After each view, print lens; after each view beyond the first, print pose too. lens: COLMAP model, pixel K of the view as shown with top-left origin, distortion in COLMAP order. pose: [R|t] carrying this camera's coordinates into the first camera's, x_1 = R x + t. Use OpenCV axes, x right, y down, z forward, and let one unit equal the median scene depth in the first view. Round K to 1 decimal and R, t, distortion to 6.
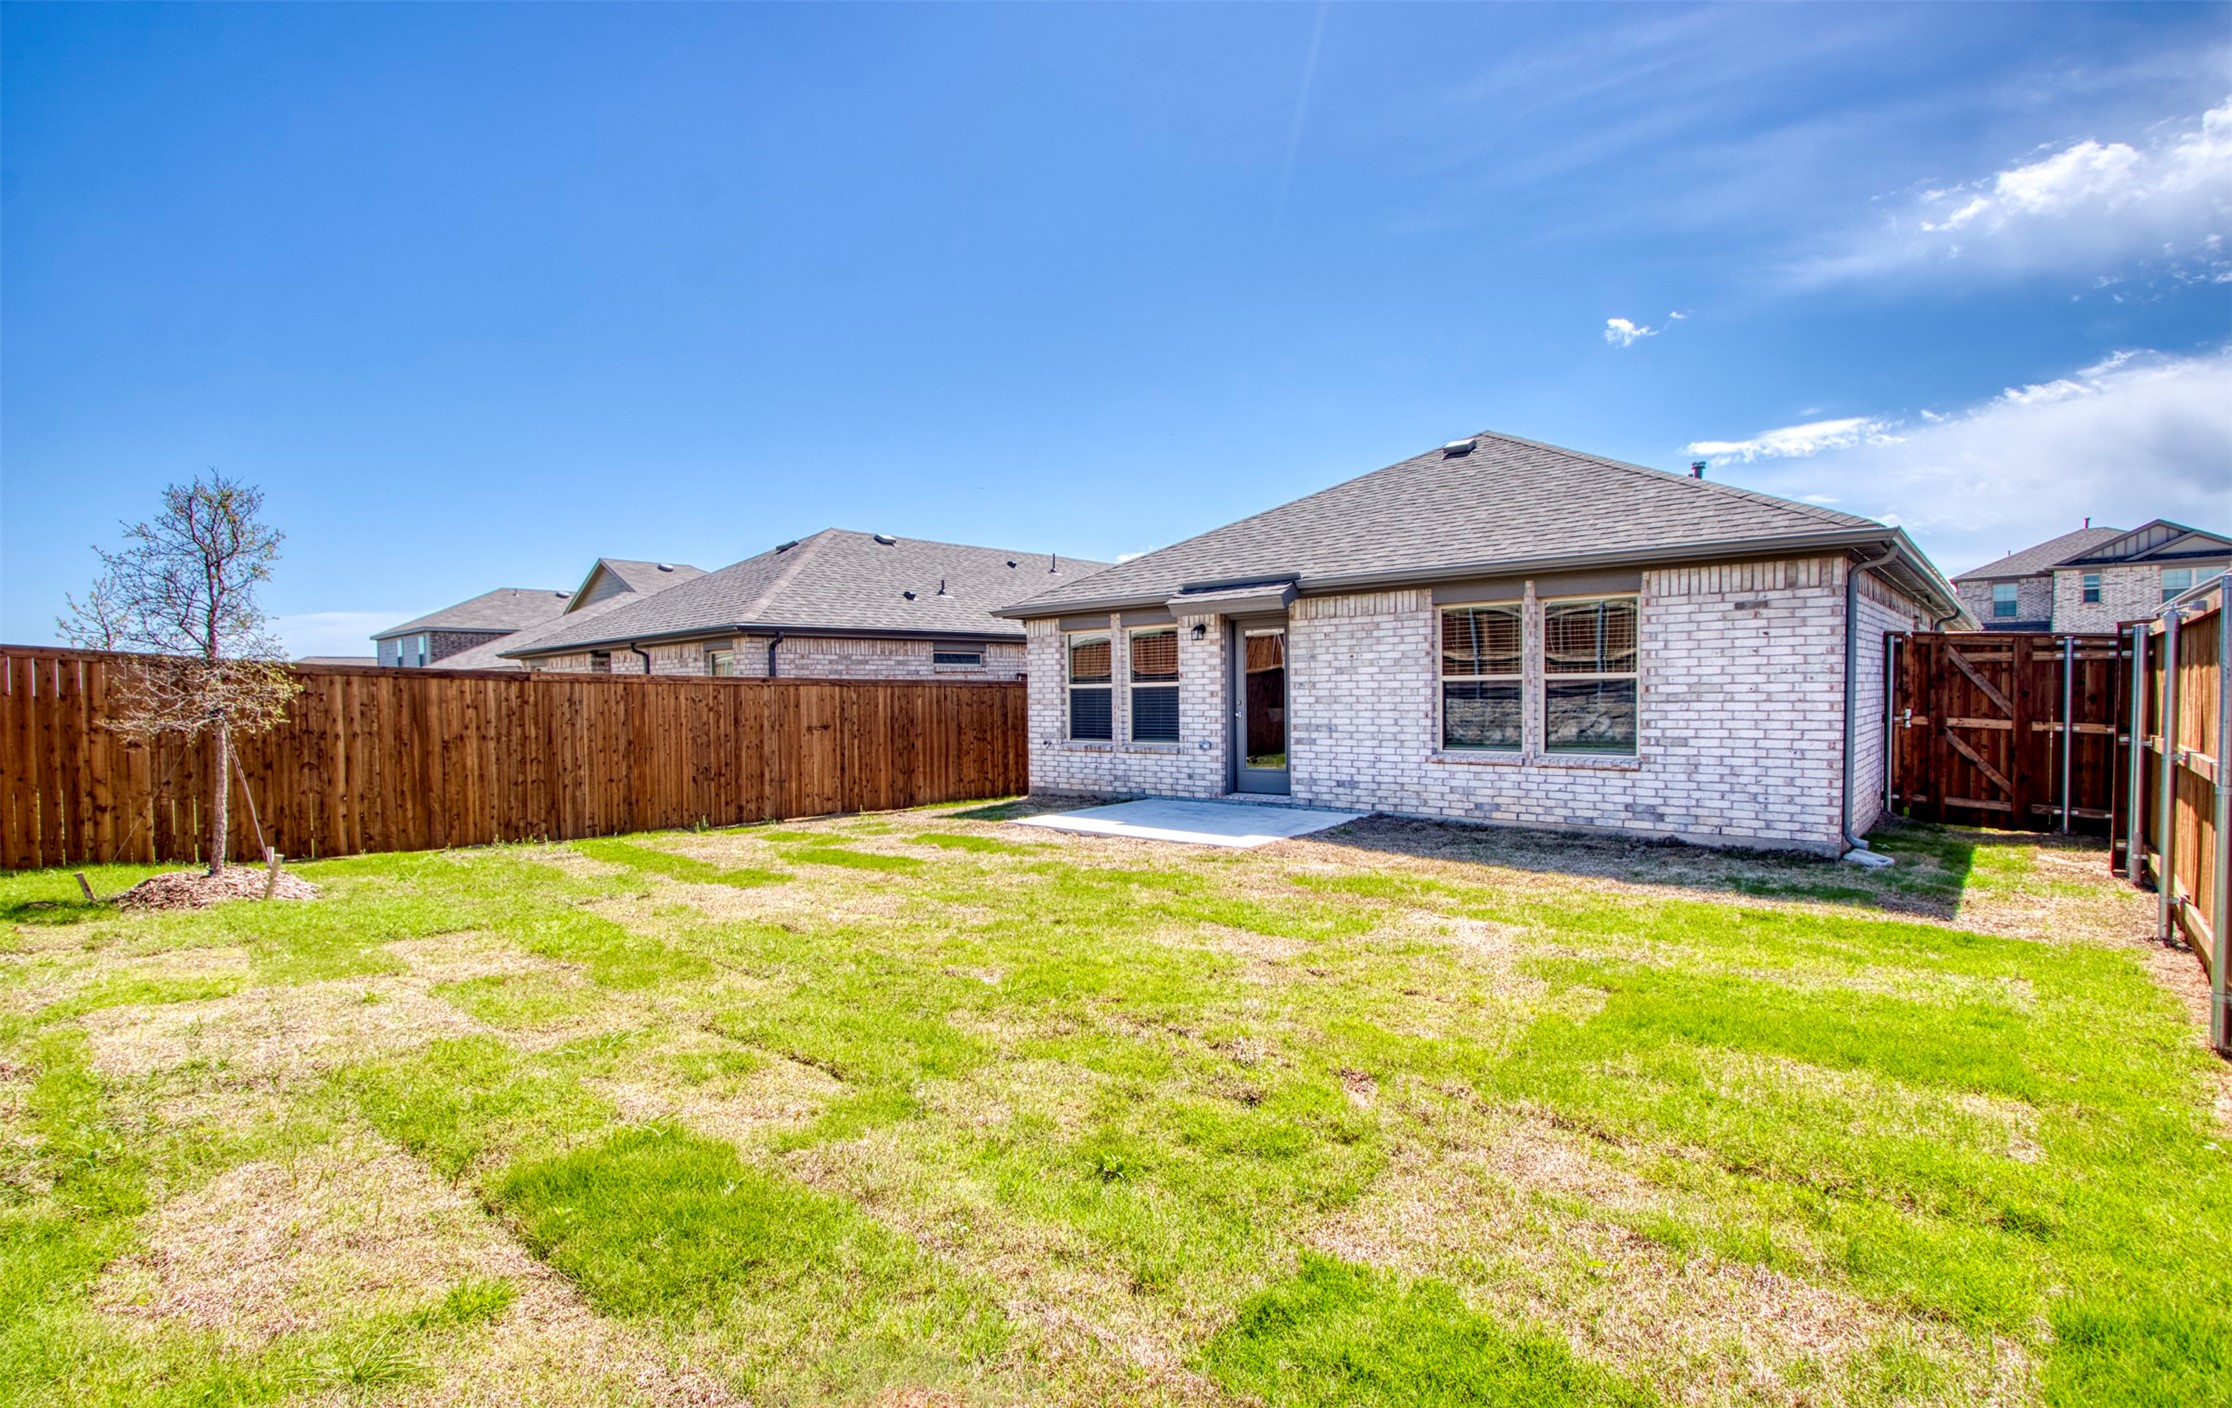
lens RADIAL K [[1041.0, 0, 1072.4], [0, 1041.0, 732.0], [0, 0, 1]] dist [-0.002958, -0.000216]
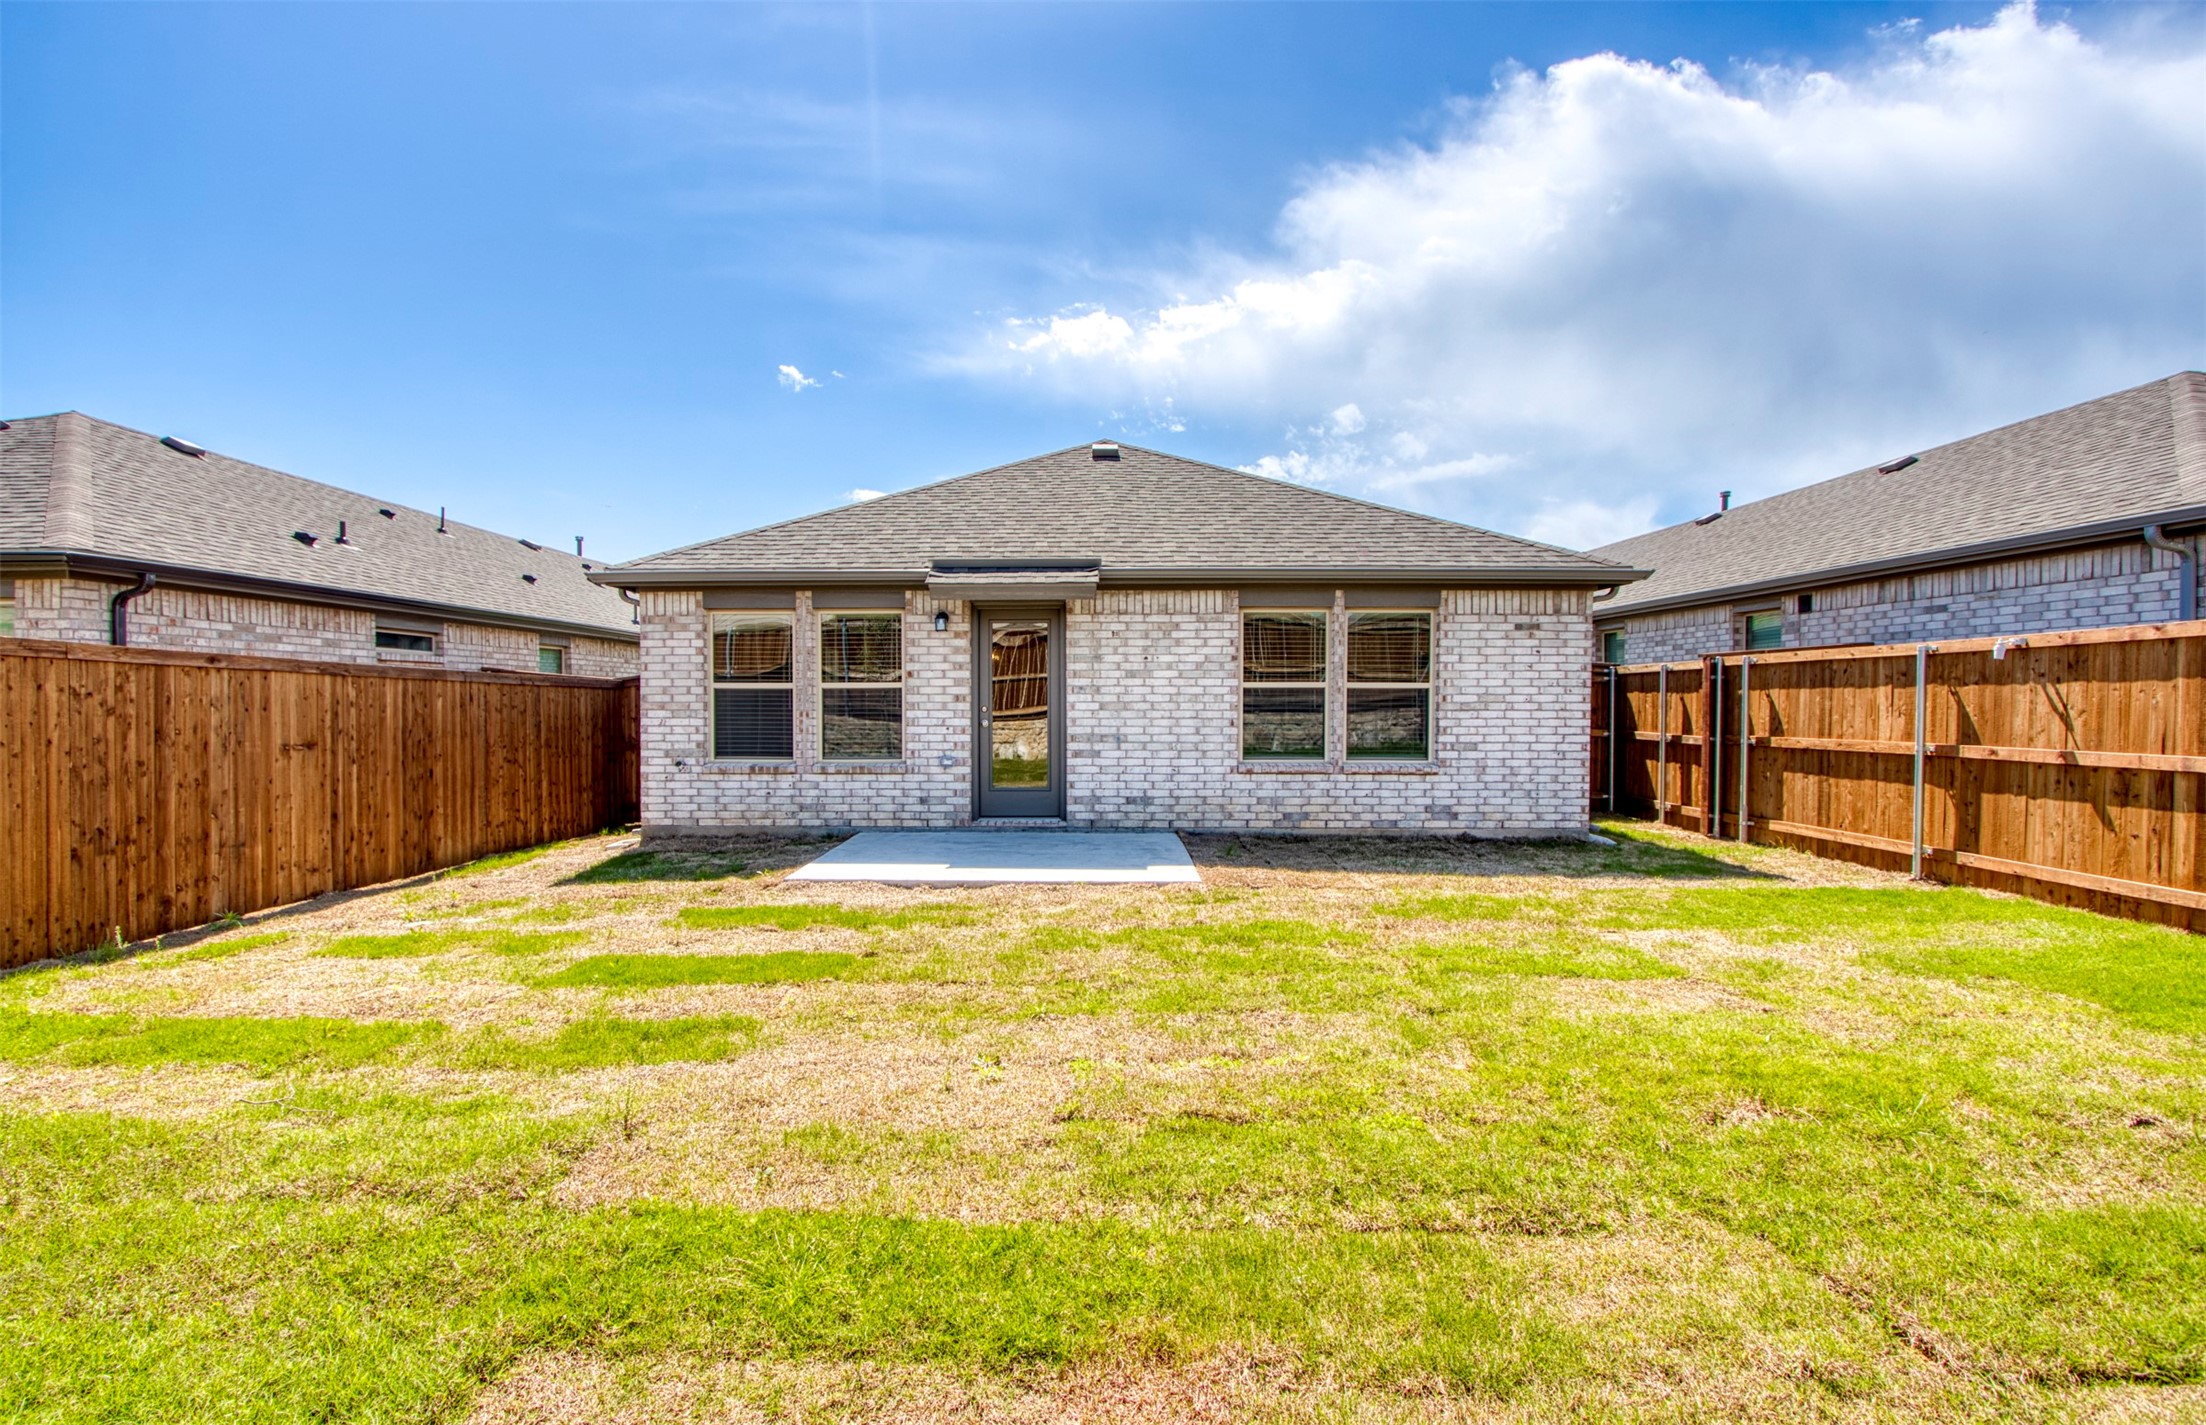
lens RADIAL K [[1048.5, 0, 1064.2], [0, 1048.5, 721.2], [0, 0, 1]] dist [-0.015928, 0.009674]
pose [[0.749117, 0.002807, 0.662432, -0.382043], [0.013860, 0.999706, -0.019910, -0.001081], [-0.662293, 0.024096, 0.748858, 0.363796]]
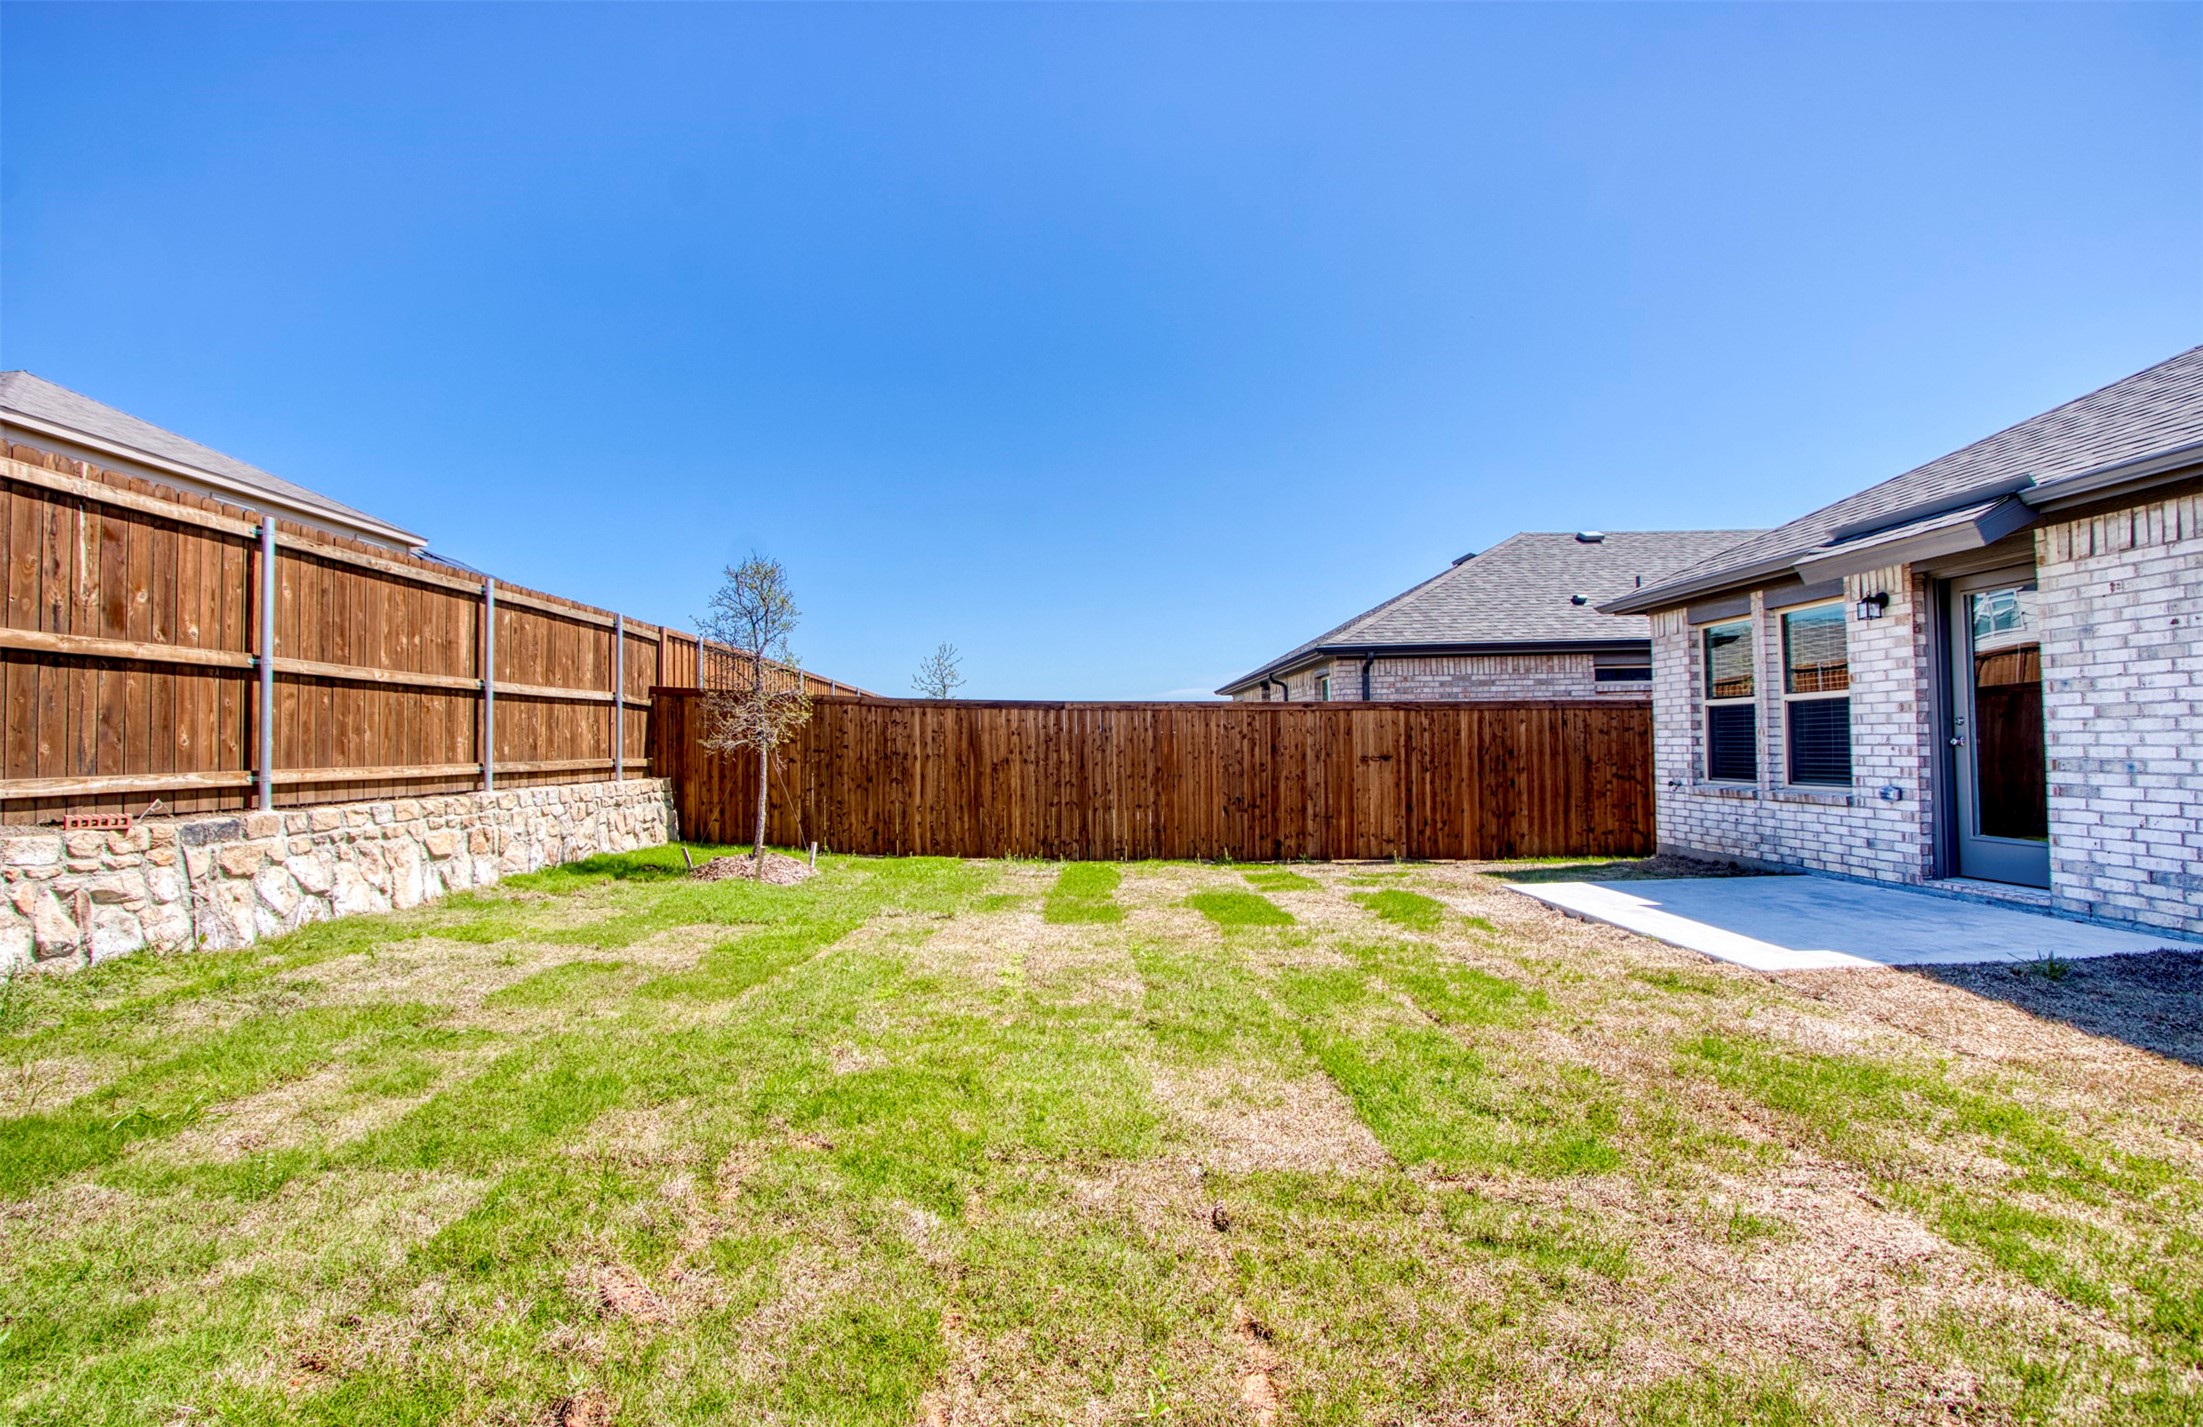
lens RADIAL K [[1027.4, 0, 1063.4], [0, 1027.4, 721.7], [0, 0, 1]] dist [-0.020350, 0.008568]
pose [[0.674894, -0.014200, -0.737778, 0.264312], [-0.020355, 0.999076, -0.037849, 0.004036], [0.737634, 0.040562, 0.673981, 0.280777]]
